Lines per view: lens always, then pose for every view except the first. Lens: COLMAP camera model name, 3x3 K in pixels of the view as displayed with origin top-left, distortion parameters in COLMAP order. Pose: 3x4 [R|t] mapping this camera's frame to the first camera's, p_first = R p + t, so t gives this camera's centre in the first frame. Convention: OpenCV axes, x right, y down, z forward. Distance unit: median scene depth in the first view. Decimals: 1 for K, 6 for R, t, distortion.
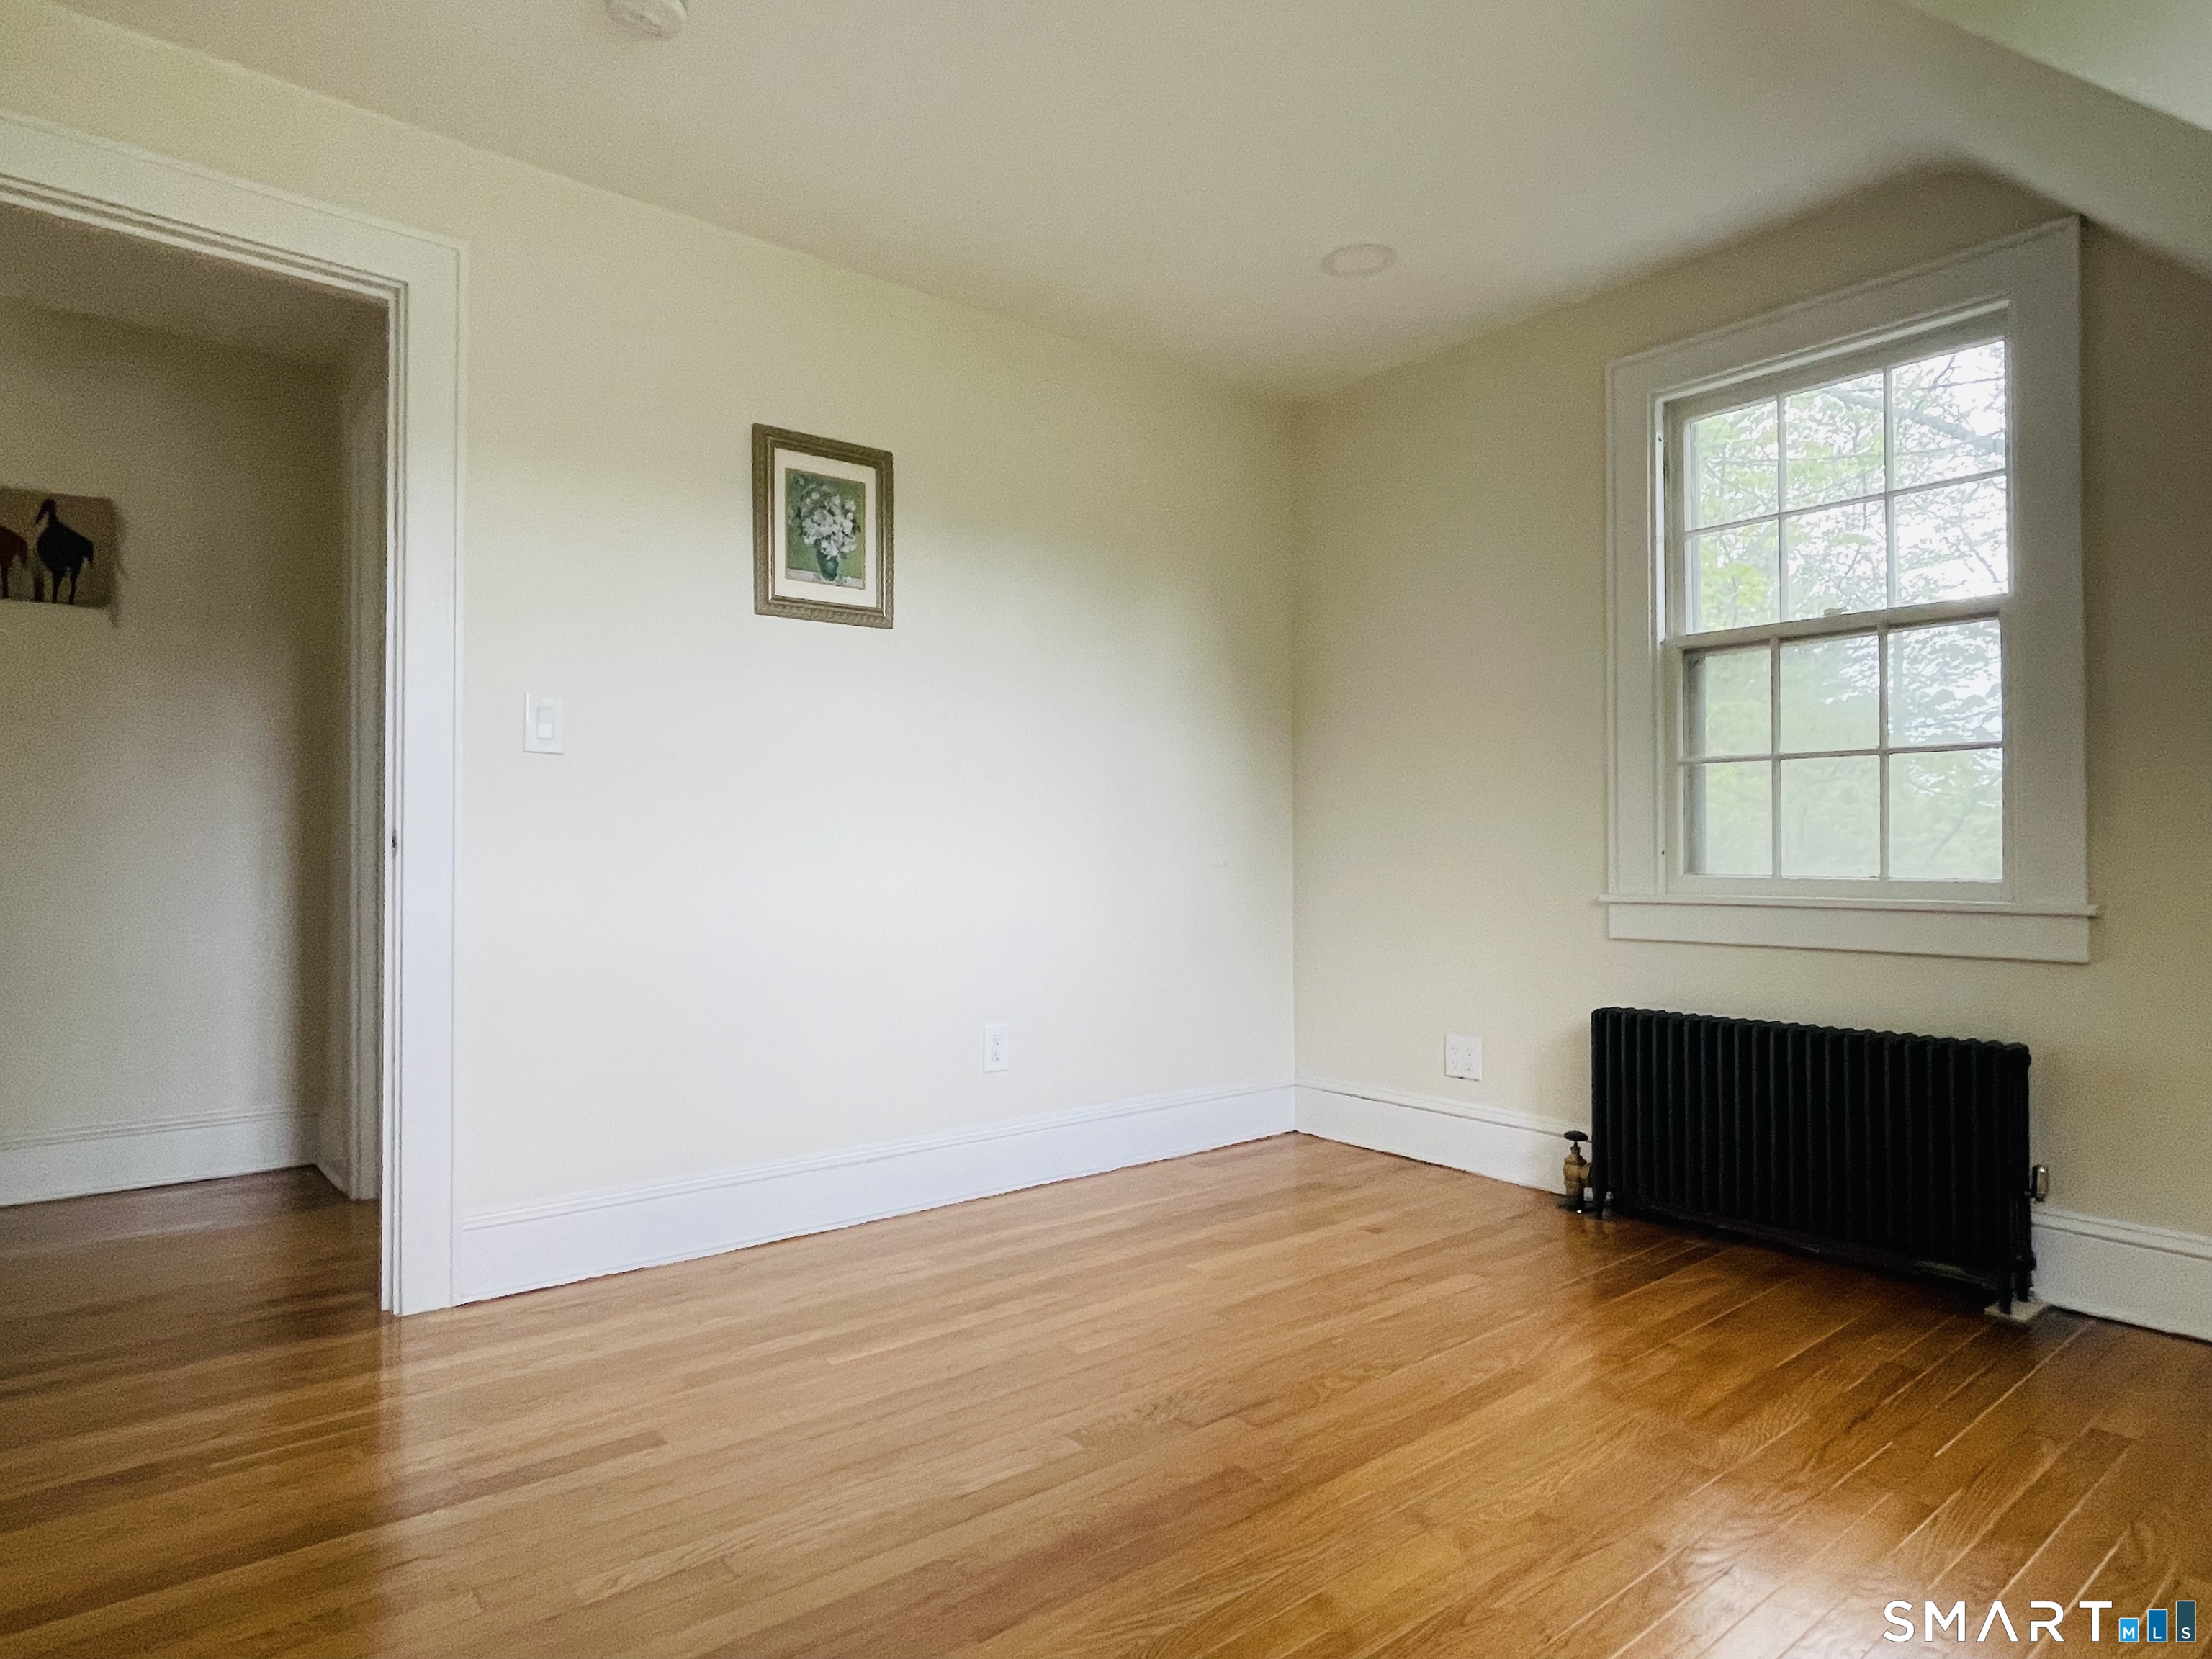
lens RADIAL K [[1249.8, 0, 1089.6], [0, 1249.8, 844.0], [0, 0, 1]] dist [0.022584, -0.022955]
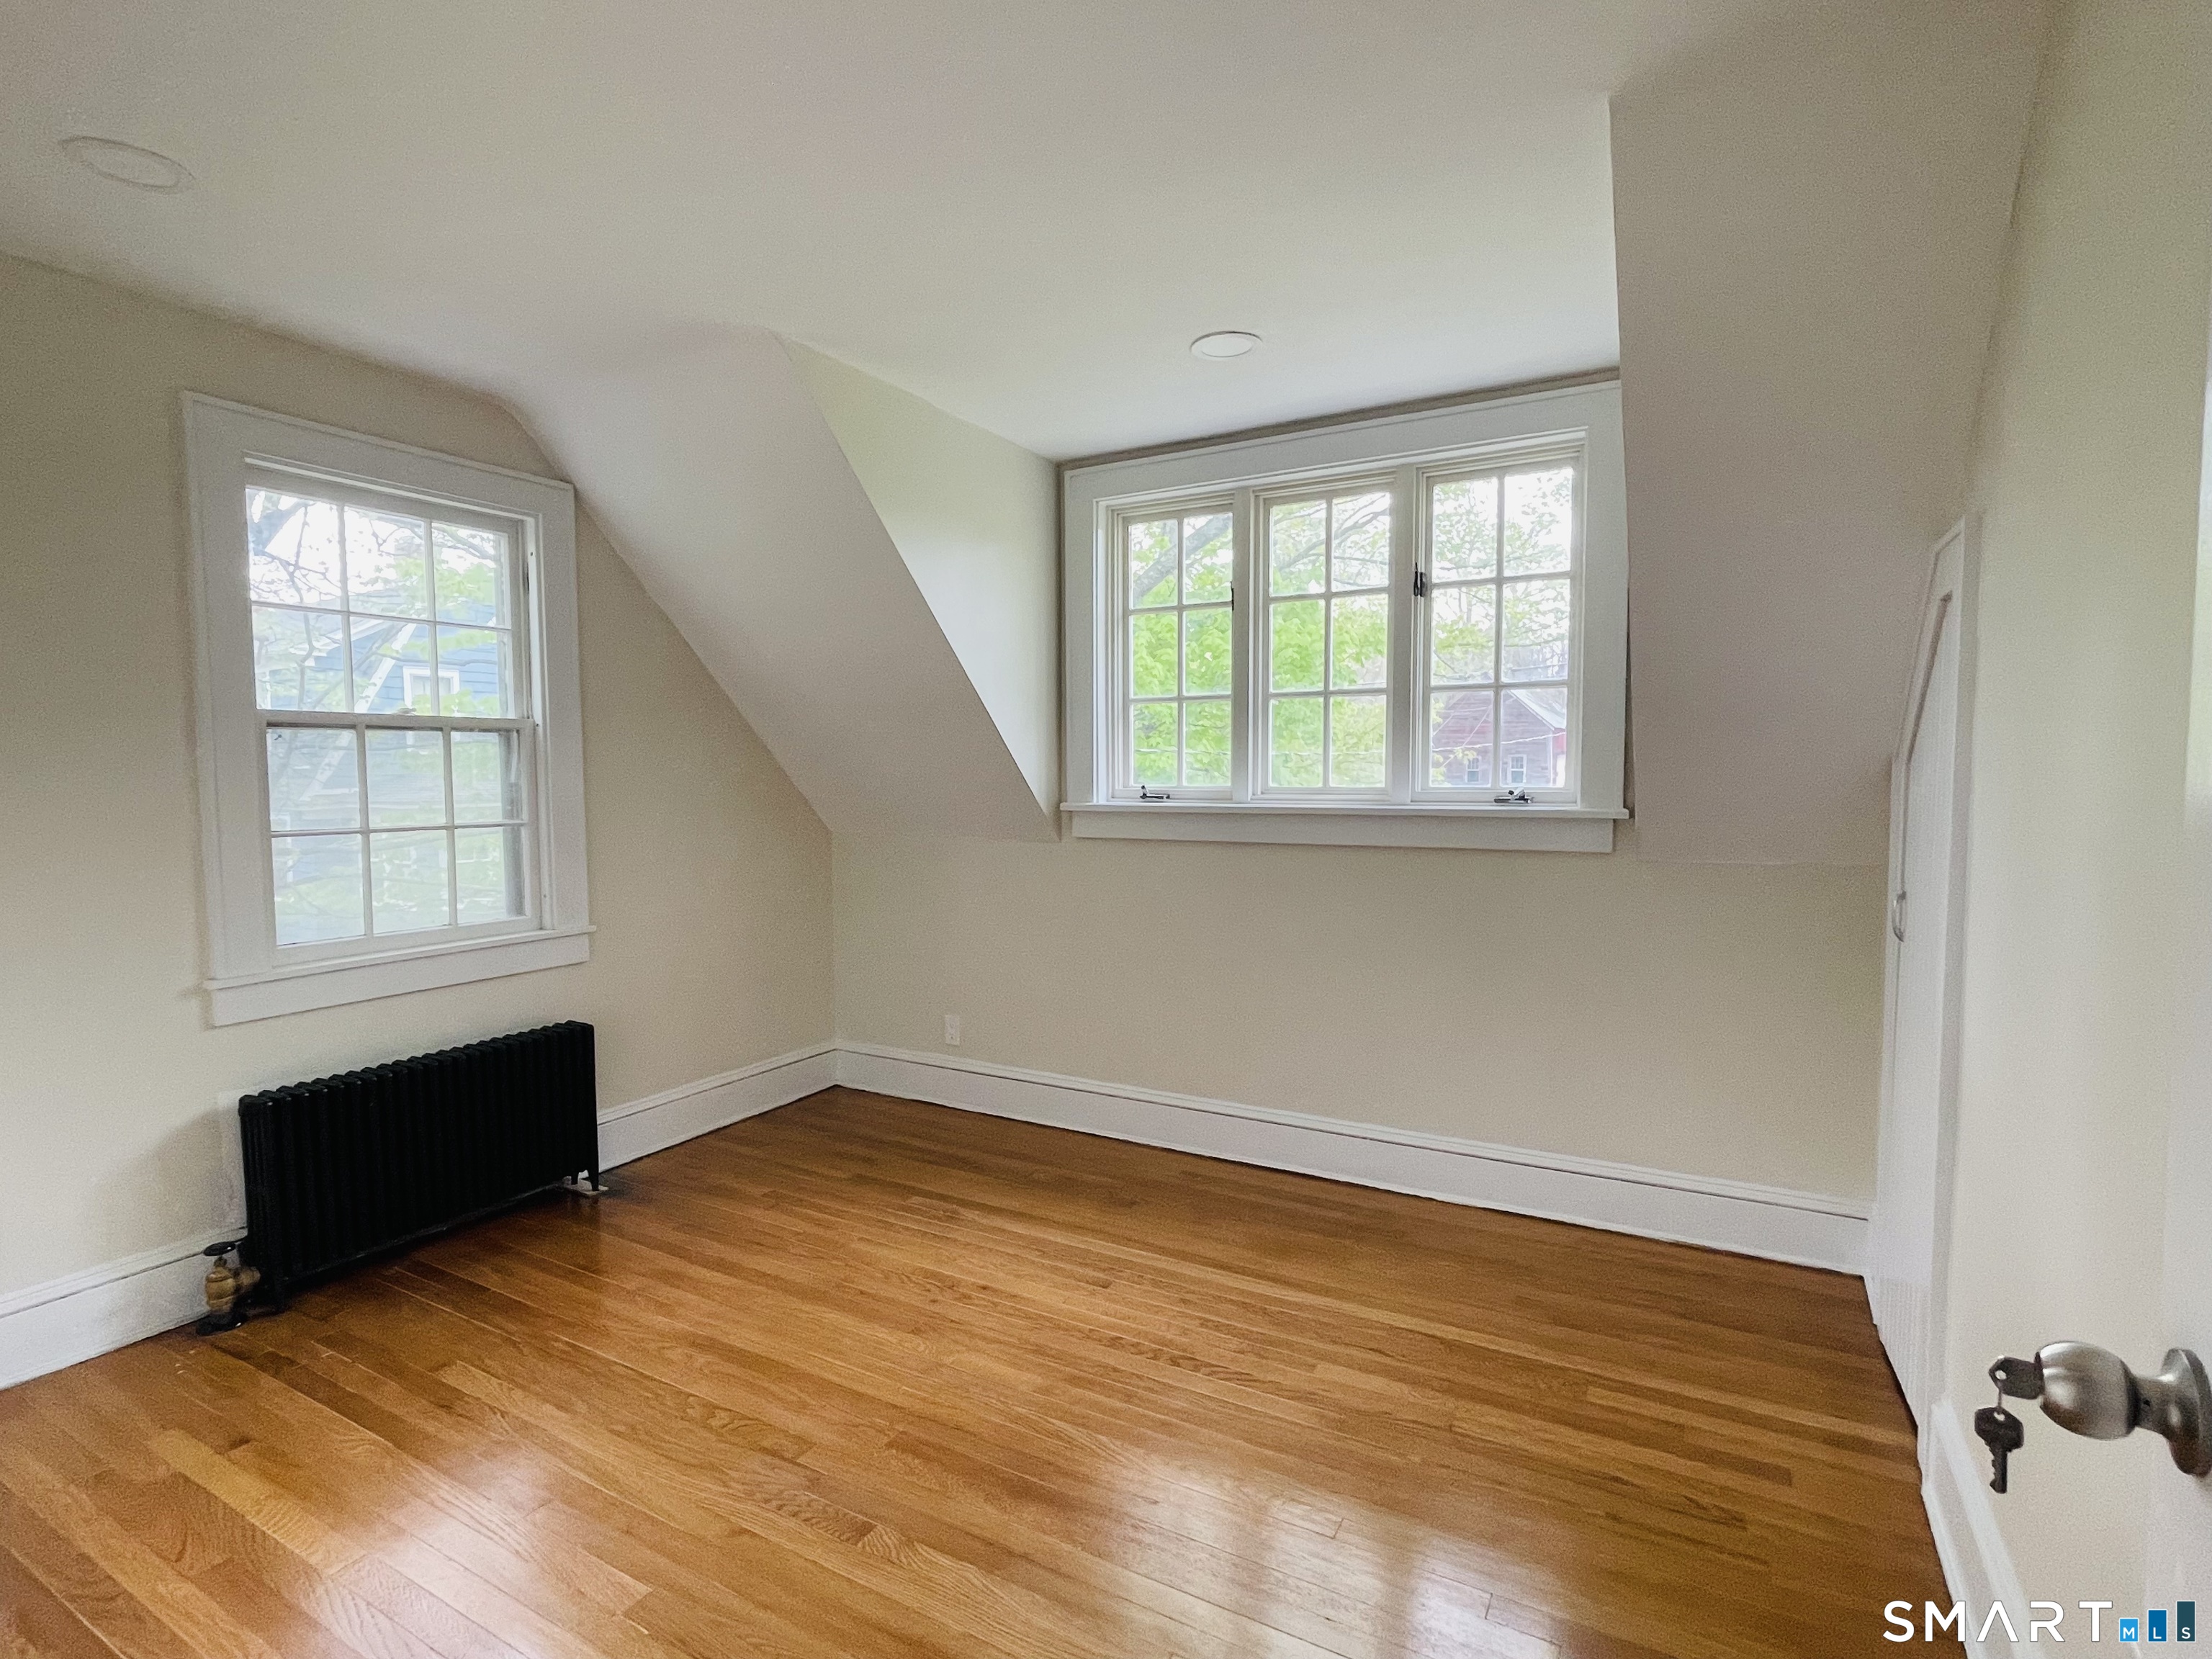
lens RADIAL K [[1075.0, 0, 1106.0], [0, 1075.0, 829.5], [0, 0, 1]] dist [-0.001584, -0.000299]
pose [[-0.367128, -0.055023, 0.928542, -0.633972], [-0.010873, 0.998435, 0.054866, -0.138335], [-0.930107, 0.010047, -0.367151, 0.770246]]
